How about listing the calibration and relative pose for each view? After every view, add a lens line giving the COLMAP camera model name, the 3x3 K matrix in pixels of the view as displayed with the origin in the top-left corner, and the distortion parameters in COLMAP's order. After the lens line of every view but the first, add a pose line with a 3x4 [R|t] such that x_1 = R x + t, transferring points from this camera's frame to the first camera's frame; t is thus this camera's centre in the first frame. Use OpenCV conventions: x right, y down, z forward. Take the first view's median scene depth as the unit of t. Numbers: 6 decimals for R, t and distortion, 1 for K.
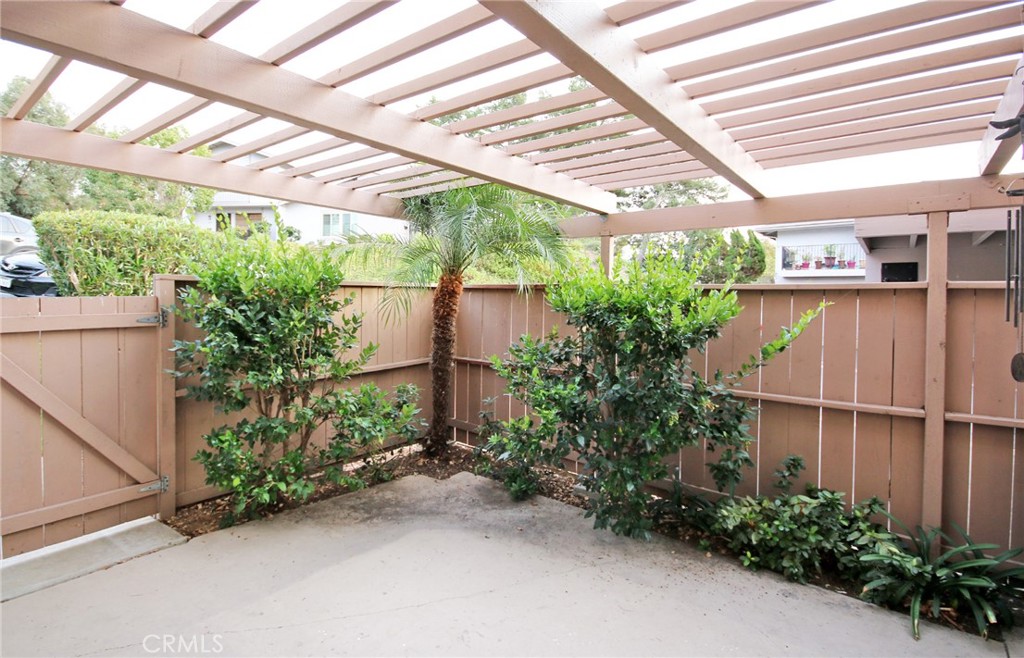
lens RADIAL K [[482.9, 0, 527.8], [0, 482.9, 295.7], [0, 0, 1]] dist [-0.000716, -0.000458]
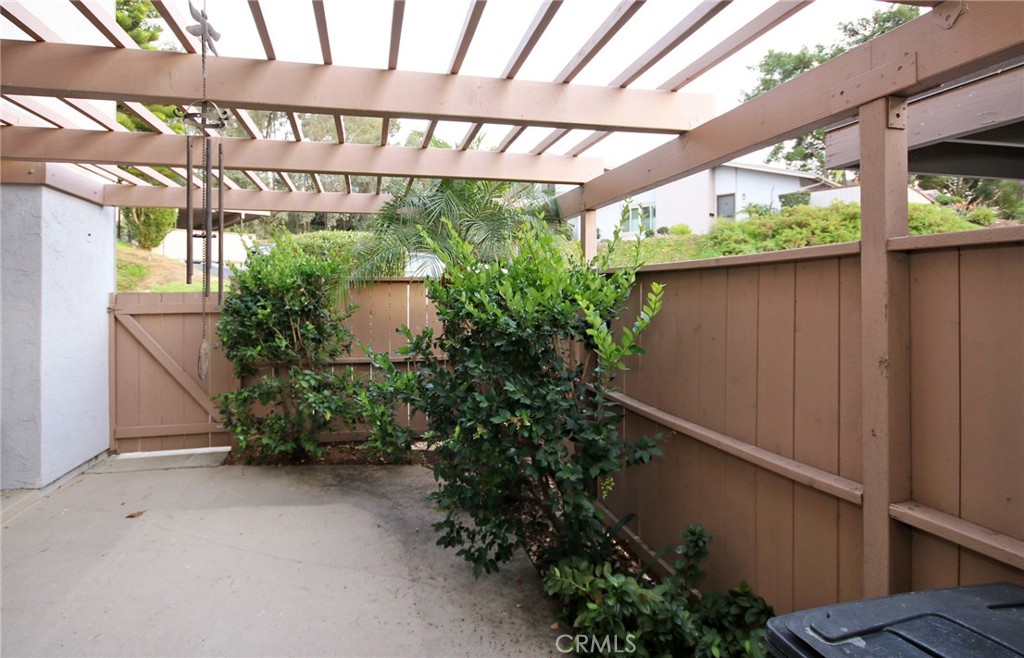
lens RADIAL K [[518.3, 0, 490.5], [0, 518.3, 287.8], [0, 0, 1]] dist [0.002694, -0.002858]
pose [[0.775564, -0.020844, -0.630925, 0.863434], [0.004122, 0.999601, -0.027957, 0.035956], [0.631256, 0.019082, 0.775340, 0.321757]]
